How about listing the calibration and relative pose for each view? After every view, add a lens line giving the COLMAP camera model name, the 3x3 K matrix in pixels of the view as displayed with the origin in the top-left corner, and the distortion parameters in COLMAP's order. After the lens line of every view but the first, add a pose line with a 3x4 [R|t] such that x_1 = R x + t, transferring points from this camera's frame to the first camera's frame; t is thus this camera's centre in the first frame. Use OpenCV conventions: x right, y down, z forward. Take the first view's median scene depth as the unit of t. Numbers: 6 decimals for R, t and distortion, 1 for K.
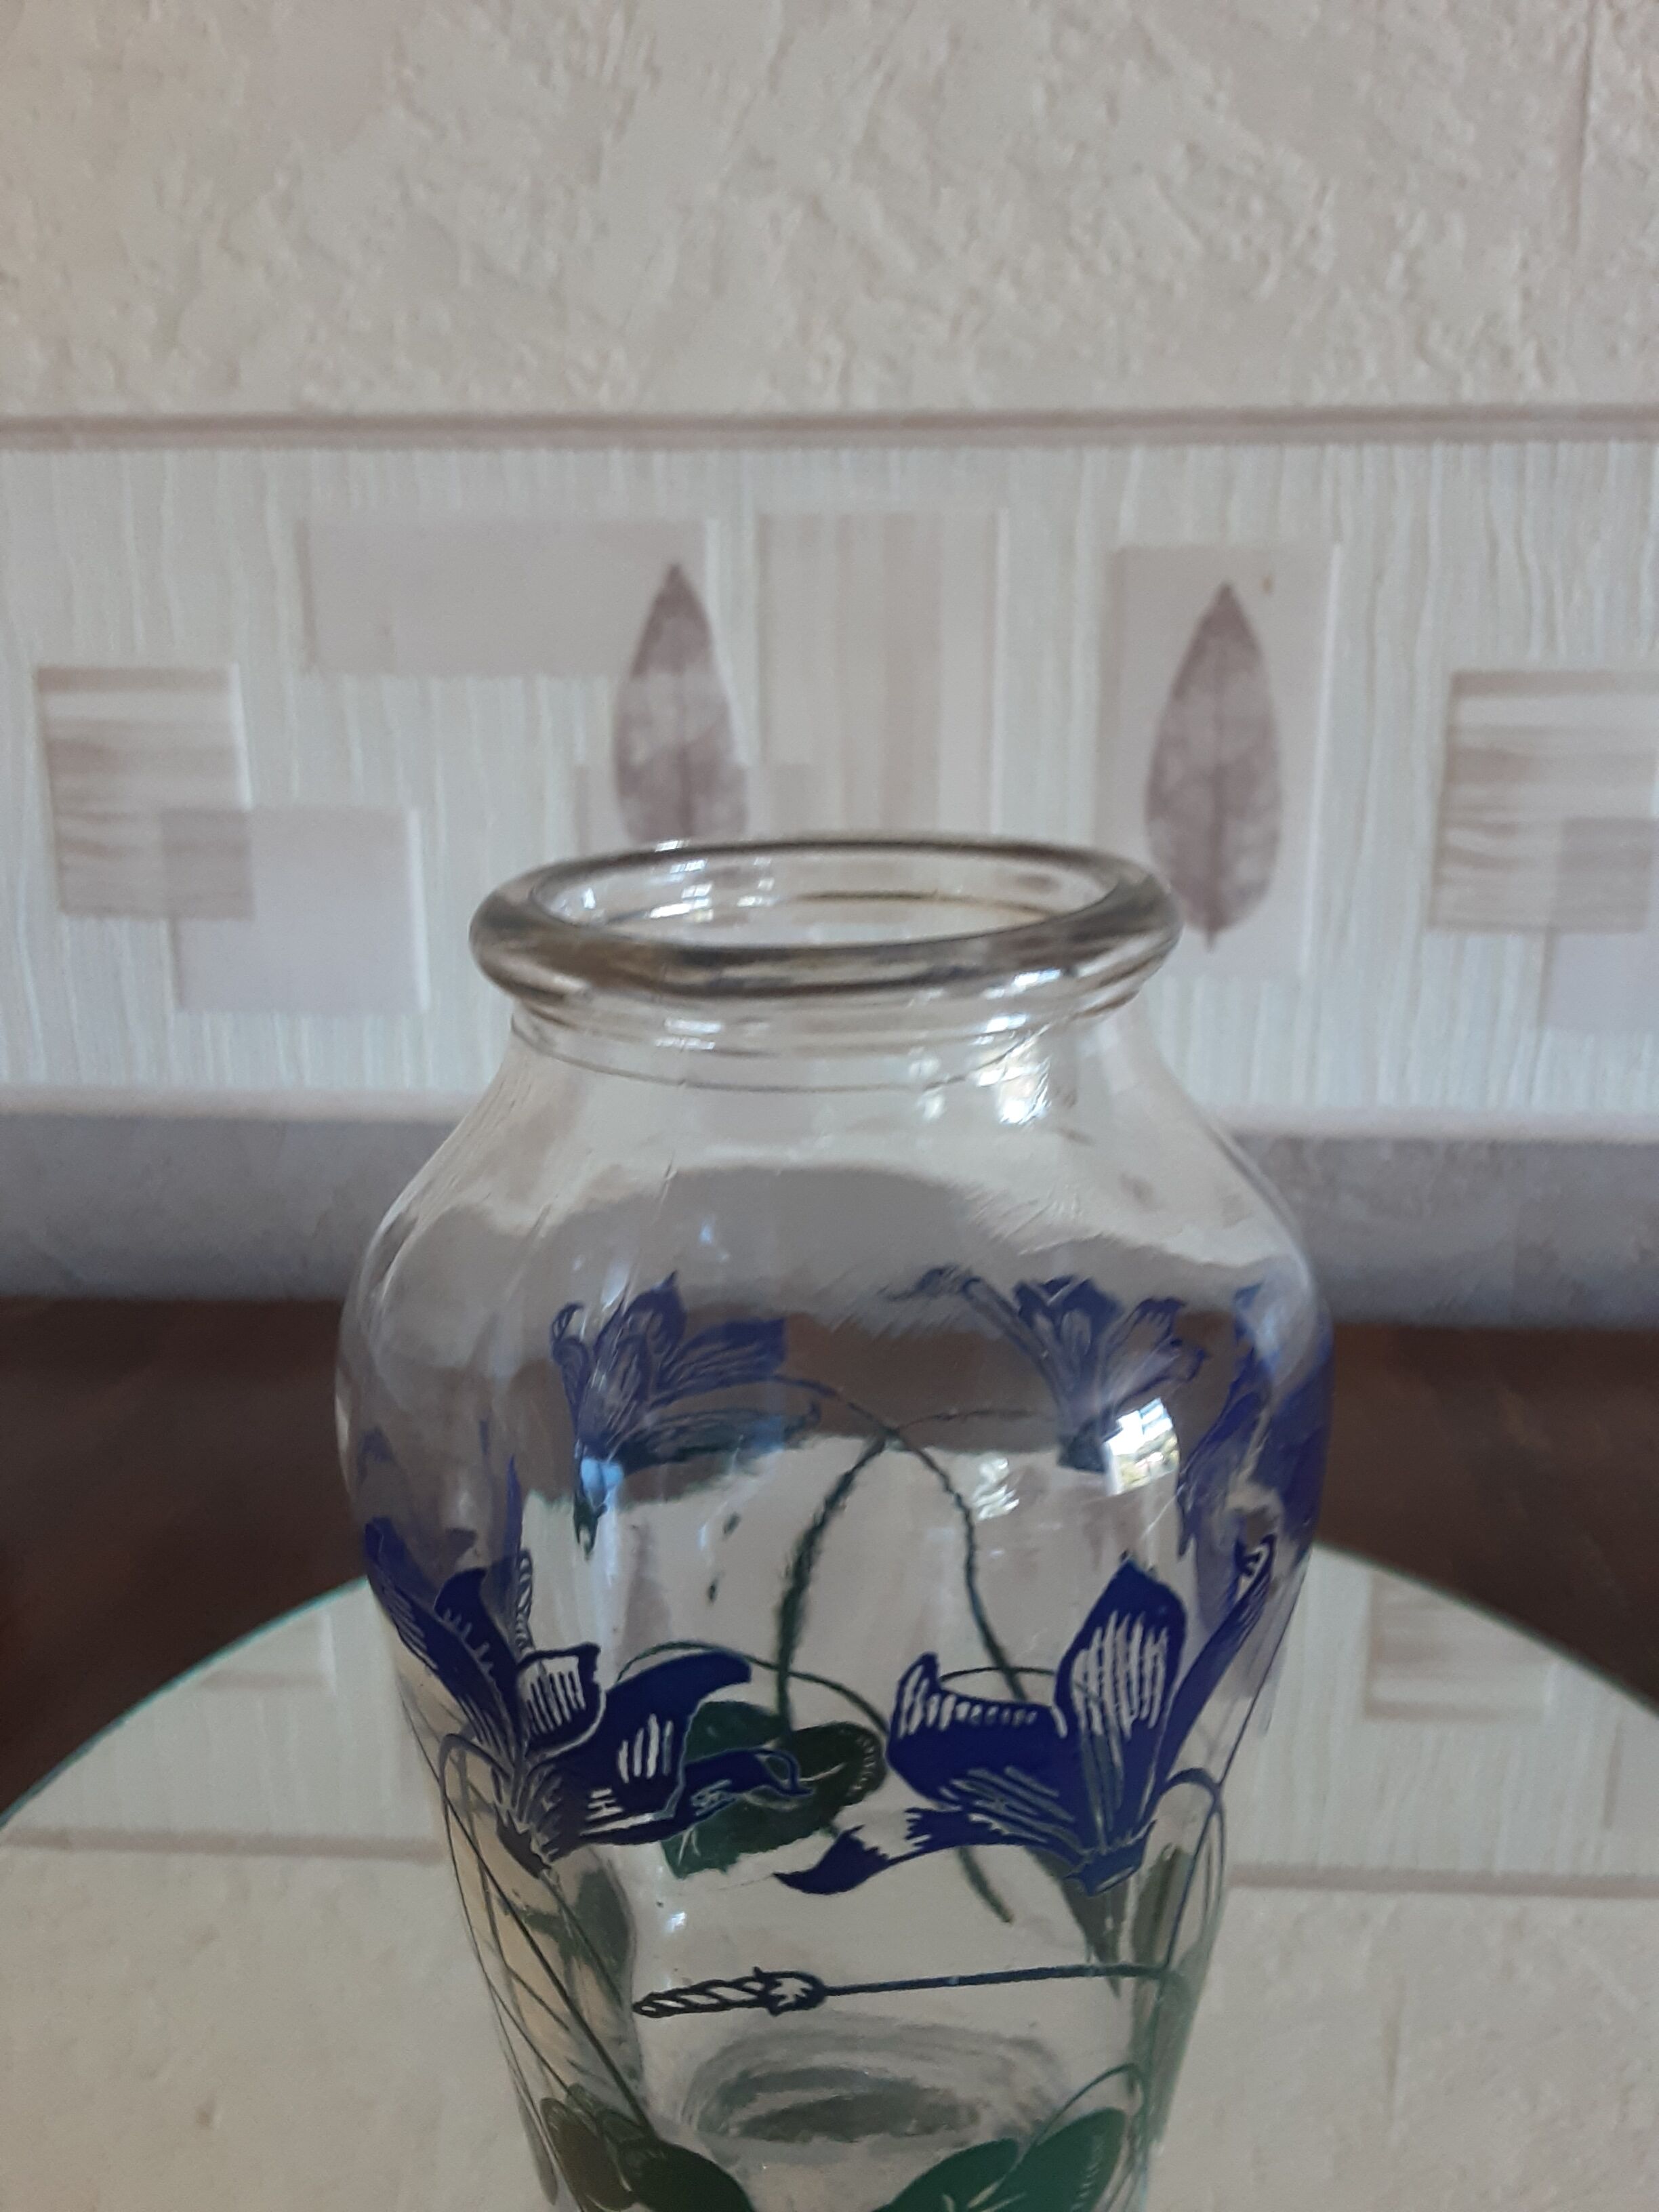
lens RADIAL K [[1870.6, 0, 788.8], [0, 1870.6, 1116.5], [0, 0, 1]] dist [0.040165, -0.112704]
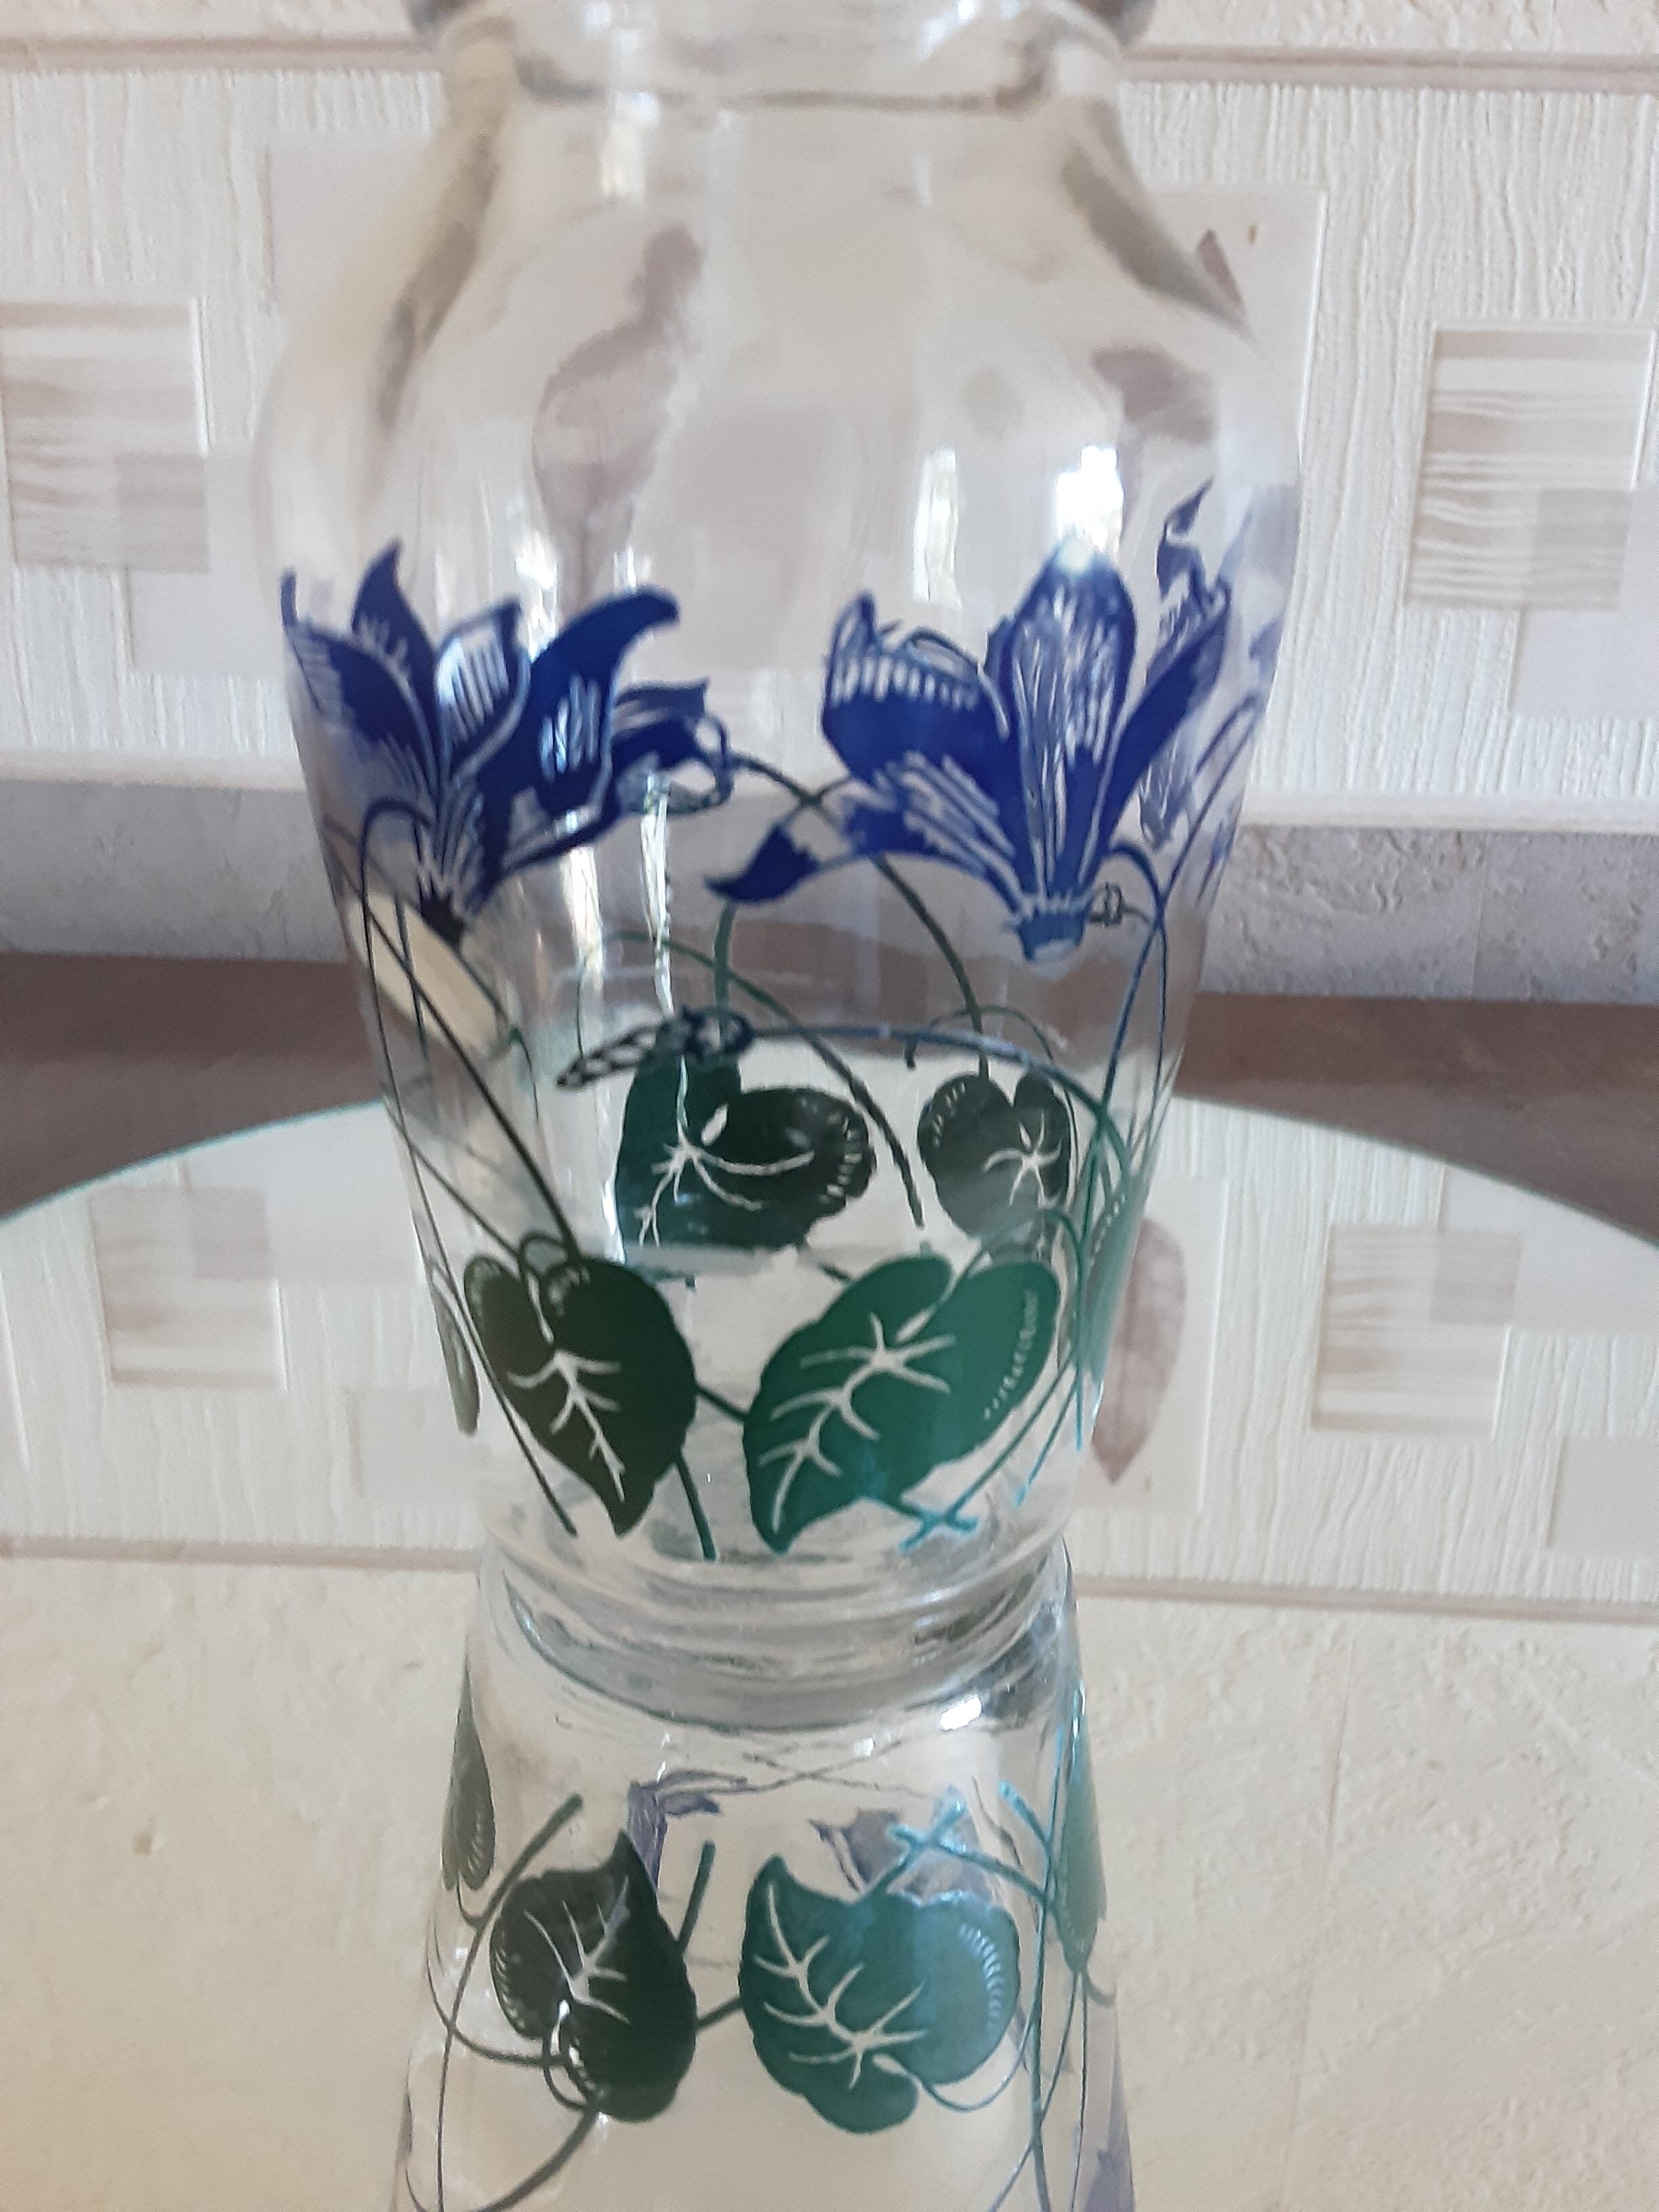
lens RADIAL K [[1870.6, 0, 807.7], [0, 1870.6, 1115.9], [0, 0, 1]] dist [0.040165, -0.112704]
pose [[0.999431, 0.022010, 0.025548, 0.007566], [-0.022736, 0.999335, 0.028510, 0.153562], [-0.024903, -0.029074, 0.999267, 0.008902]]
